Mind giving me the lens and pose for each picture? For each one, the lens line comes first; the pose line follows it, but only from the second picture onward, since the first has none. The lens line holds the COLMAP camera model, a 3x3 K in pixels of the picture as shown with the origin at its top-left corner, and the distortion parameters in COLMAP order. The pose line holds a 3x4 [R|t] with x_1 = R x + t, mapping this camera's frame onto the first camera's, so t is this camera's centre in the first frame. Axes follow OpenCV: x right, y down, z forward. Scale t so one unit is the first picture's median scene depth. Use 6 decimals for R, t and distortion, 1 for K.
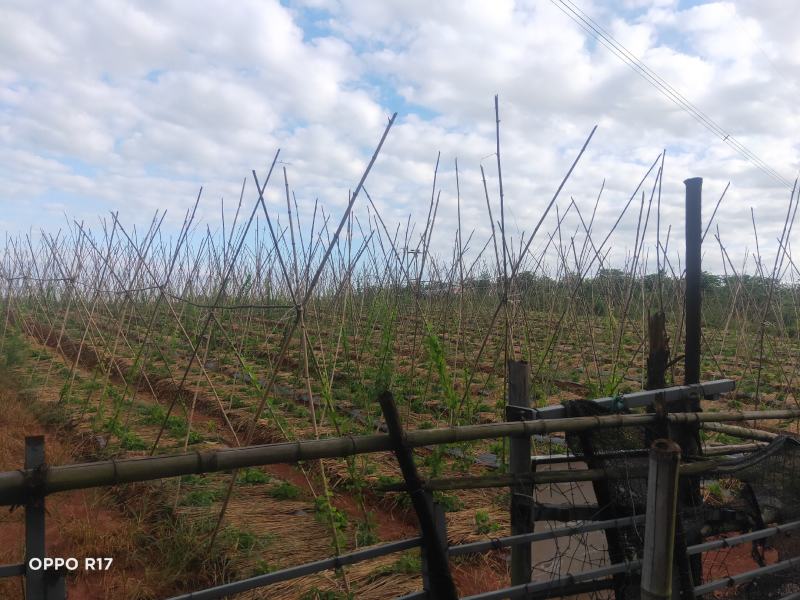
lens RADIAL K [[1103.1, 0, 400.0], [0, 1103.1, 300.0], [0, 0, 1]] dist [0.052151, -0.032227]
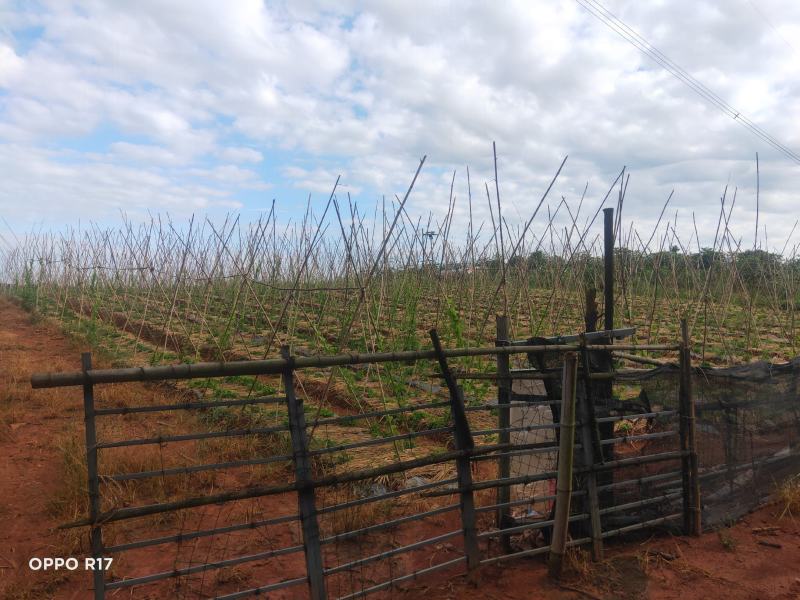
lens RADIAL K [[1103.1, 0, 400.0], [0, 1103.1, 300.0], [0, 0, 1]] dist [0.052151, -0.032227]
pose [[0.999798, -0.015142, -0.013219, -0.008350], [0.015377, 0.999723, 0.017821, -0.001492], [0.012945, -0.018021, 0.999754, -0.183899]]
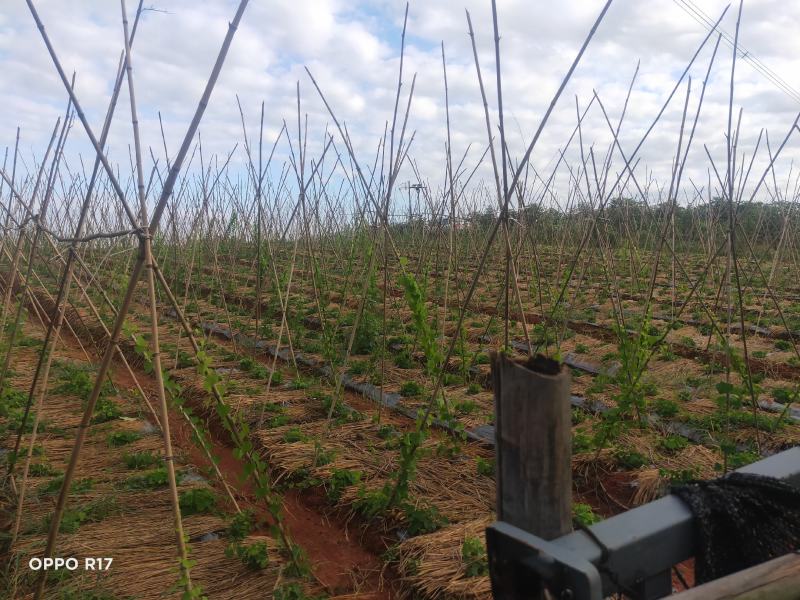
lens RADIAL K [[1103.1, 0, 400.0], [0, 1103.1, 300.0], [0, 0, 1]] dist [0.052151, -0.032227]
pose [[0.999620, -0.026789, -0.006489, 0.016282], [0.027107, 0.998105, 0.055245, 0.005151], [0.004997, -0.055400, 0.998452, 0.145926]]
